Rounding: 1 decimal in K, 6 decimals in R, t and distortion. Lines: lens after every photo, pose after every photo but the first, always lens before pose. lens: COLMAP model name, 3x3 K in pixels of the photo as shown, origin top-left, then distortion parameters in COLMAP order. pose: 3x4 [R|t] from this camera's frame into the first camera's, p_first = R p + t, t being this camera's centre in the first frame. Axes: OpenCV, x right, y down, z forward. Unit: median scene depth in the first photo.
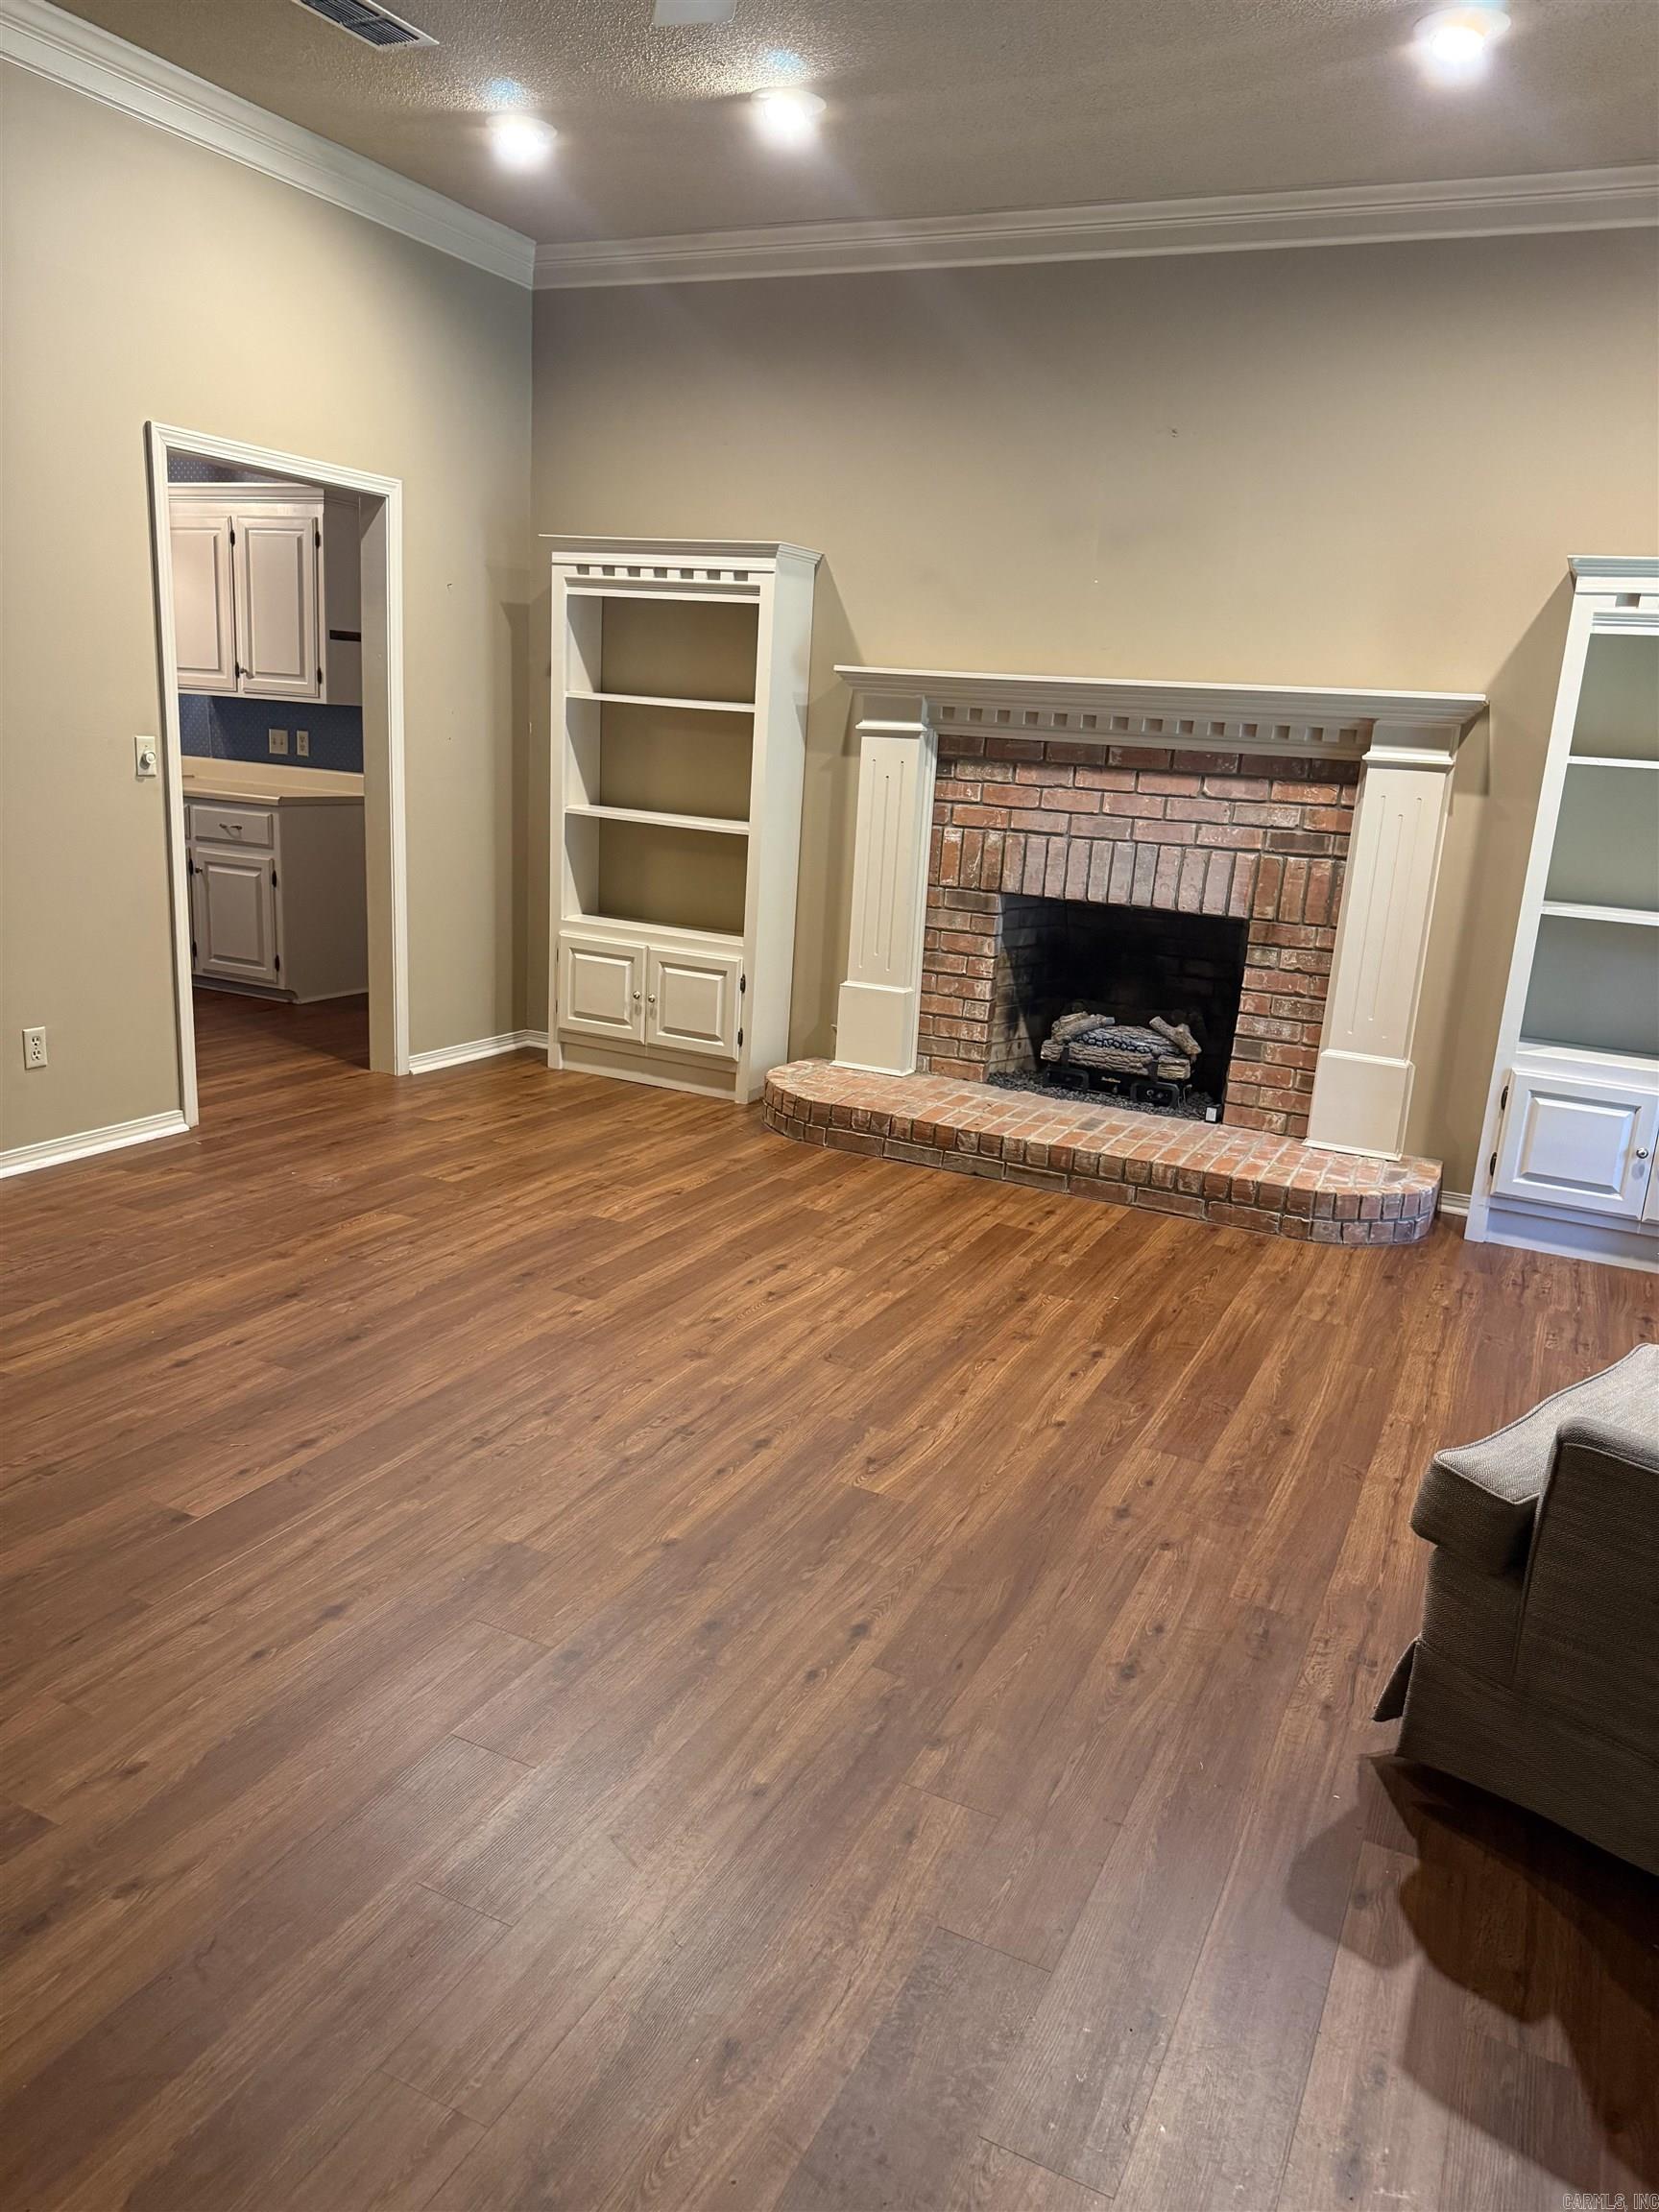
lens RADIAL K [[1549.1, 0, 839.8], [0, 1549.1, 1115.0], [0, 0, 1]] dist [0.165527, -0.311609]
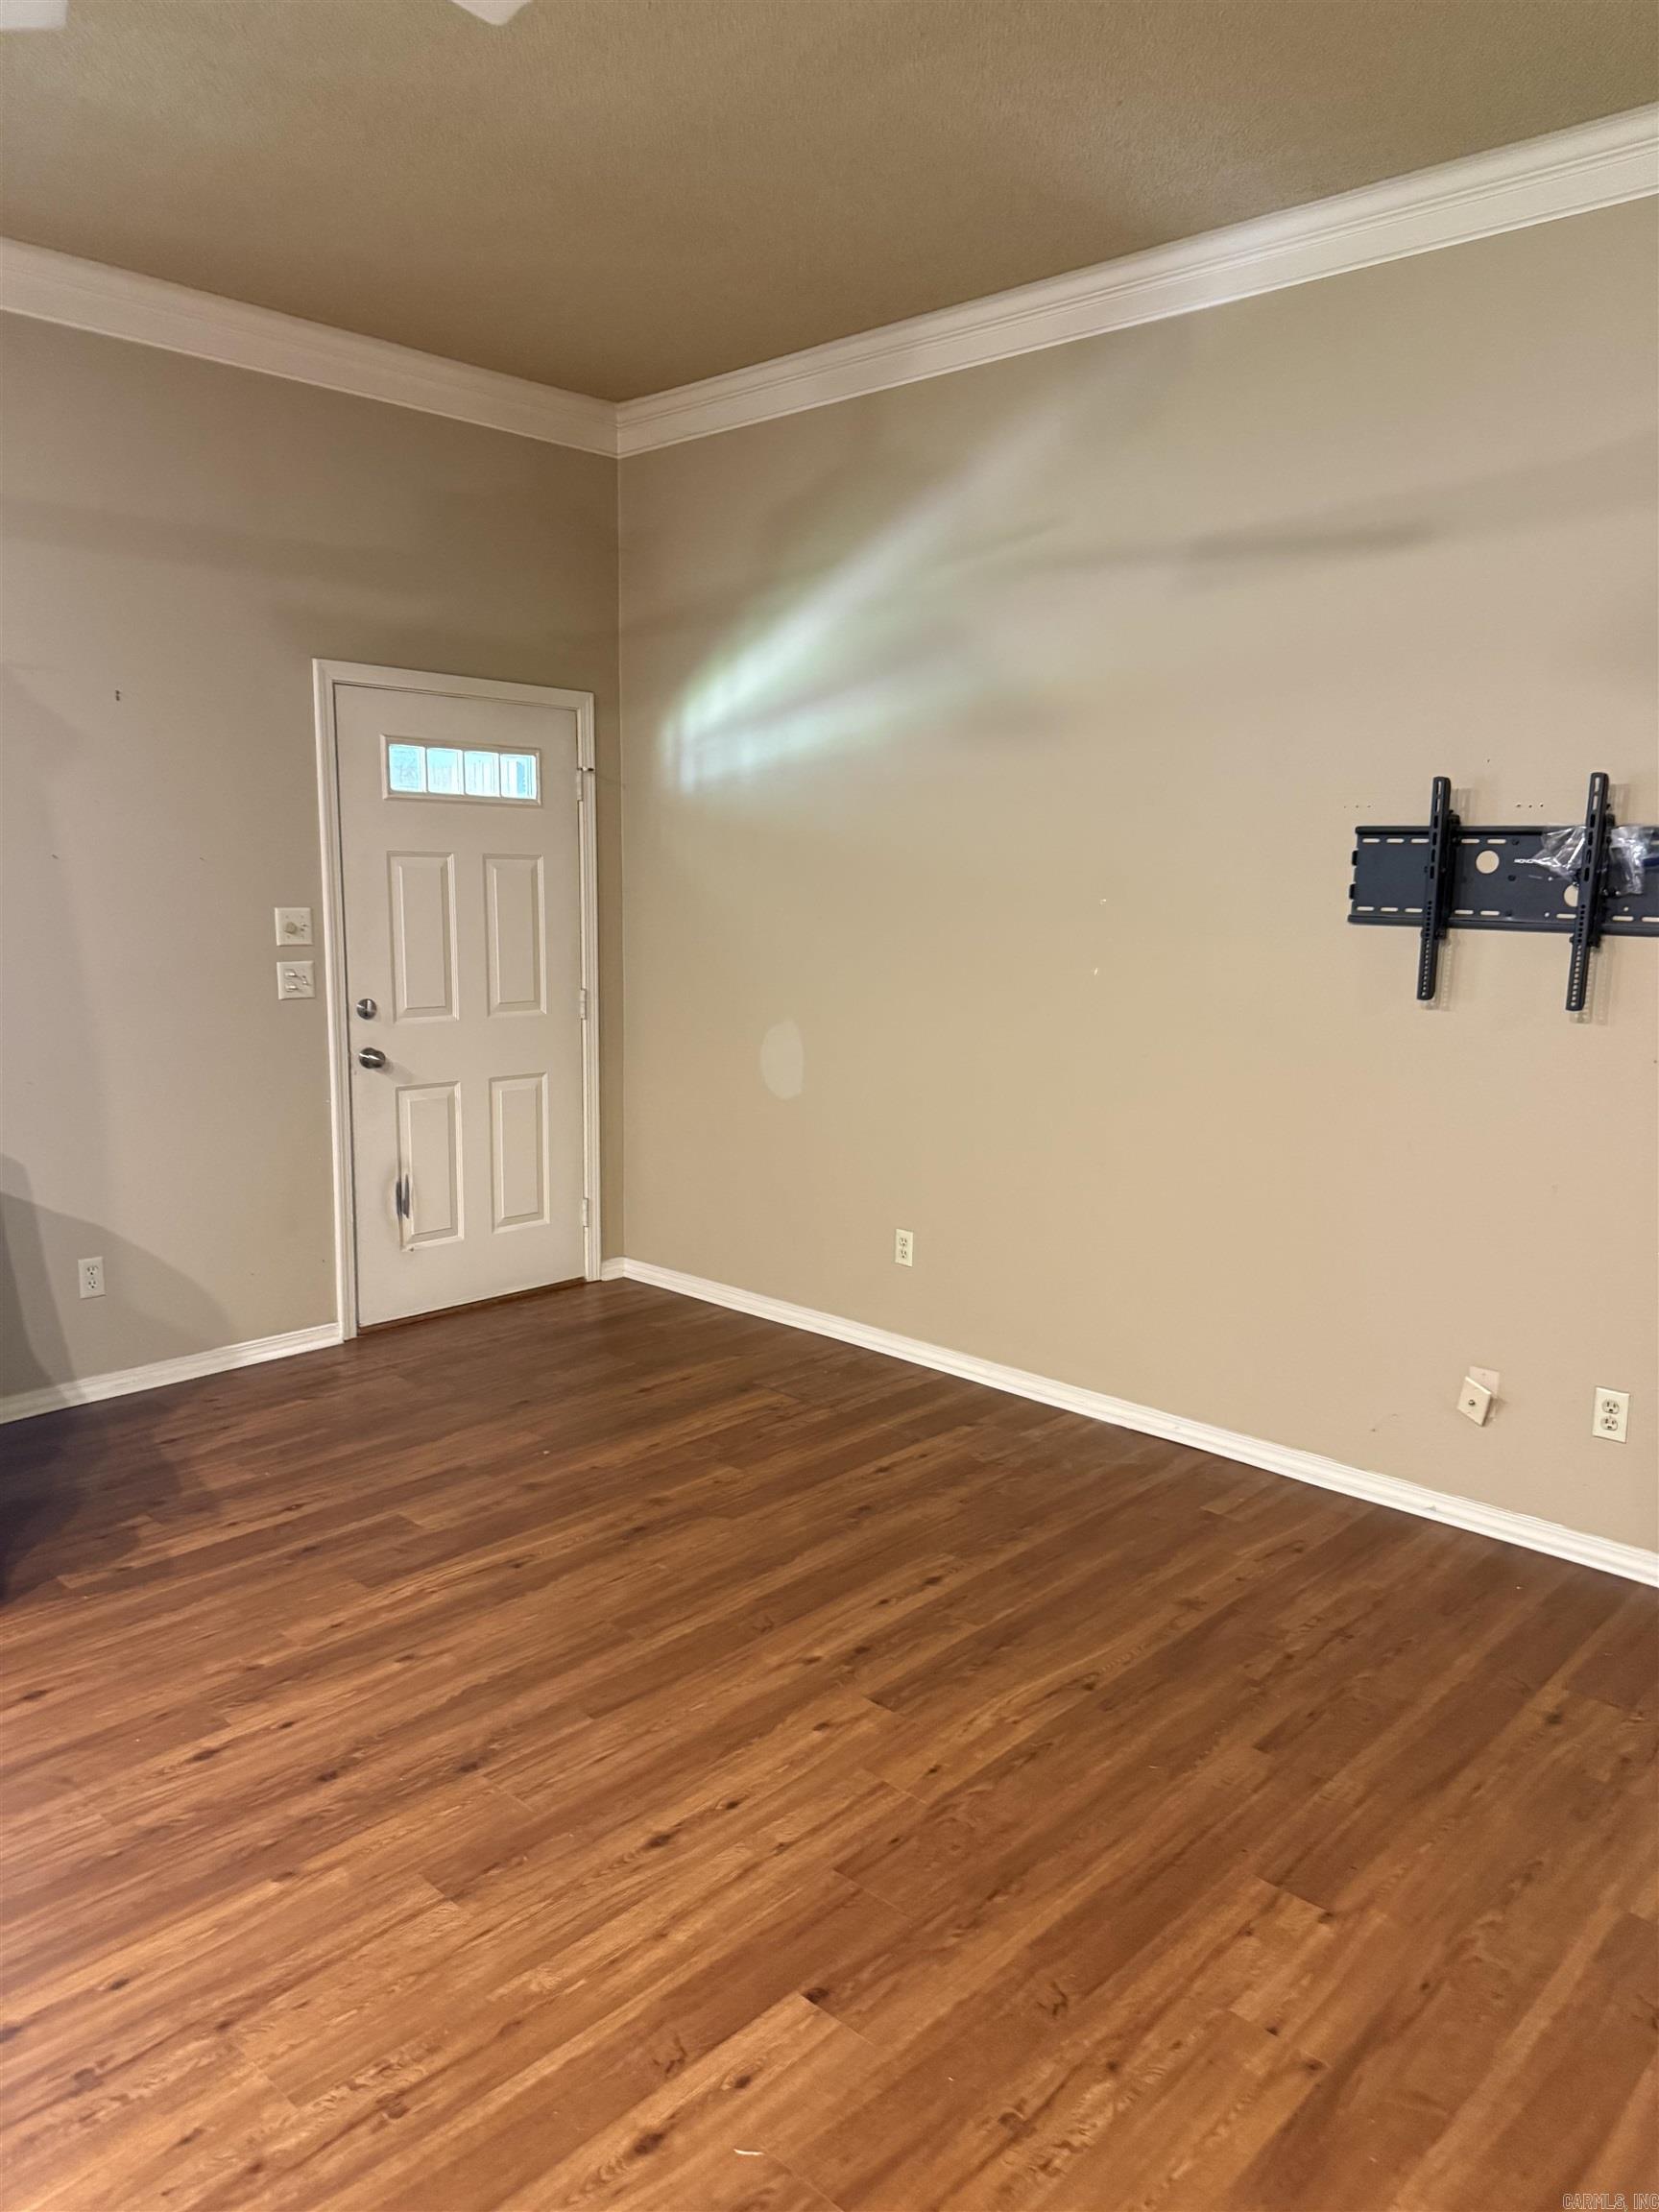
lens RADIAL K [[1549.1, 0, 839.8], [0, 1549.1, 1115.0], [0, 0, 1]] dist [0.165527, -0.311609]
pose [[-0.953046, -0.122412, 0.276982, -0.314216], [0.000674, 0.913796, 0.406172, -0.245579], [-0.302825, 0.387287, -0.870807, 0.804095]]
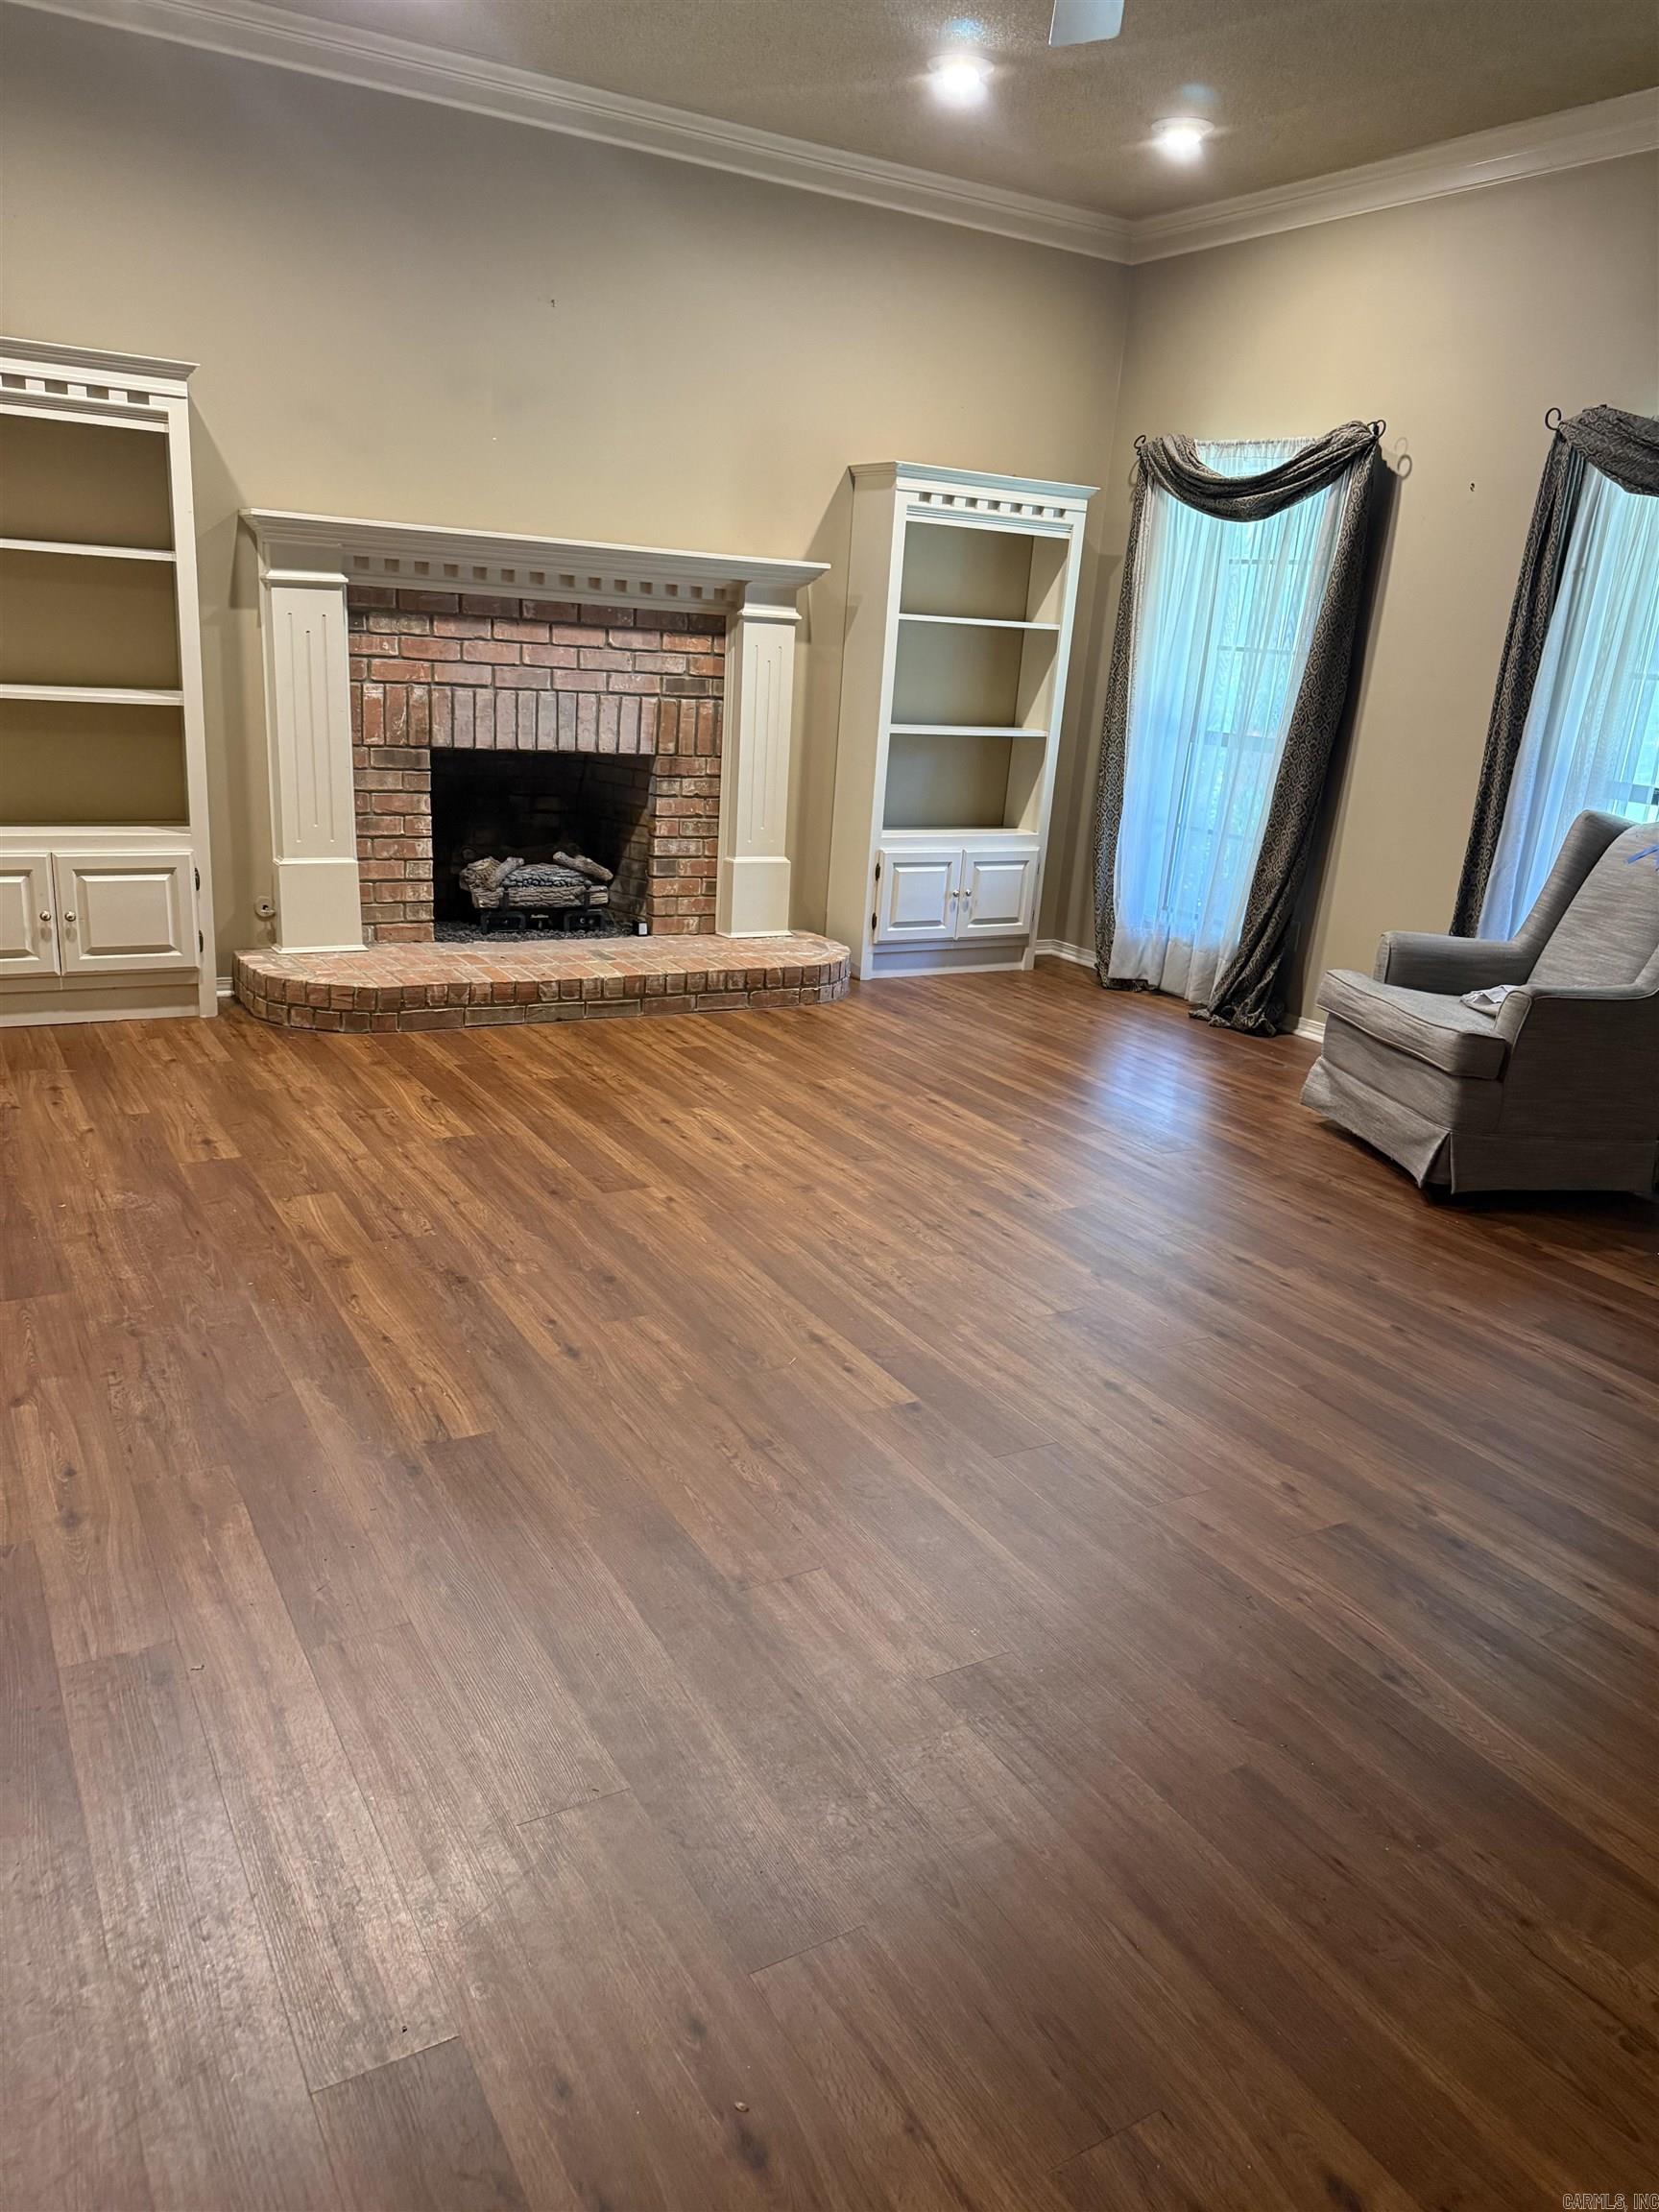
lens RADIAL K [[1549.1, 0, 839.8], [0, 1549.1, 1115.0], [0, 0, 1]] dist [0.165527, -0.311609]
pose [[0.547990, -0.275840, 0.789696, -0.659067], [0.173220, 0.961021, 0.215482, -0.094807], [-0.818353, 0.018709, 0.574411, 0.223702]]
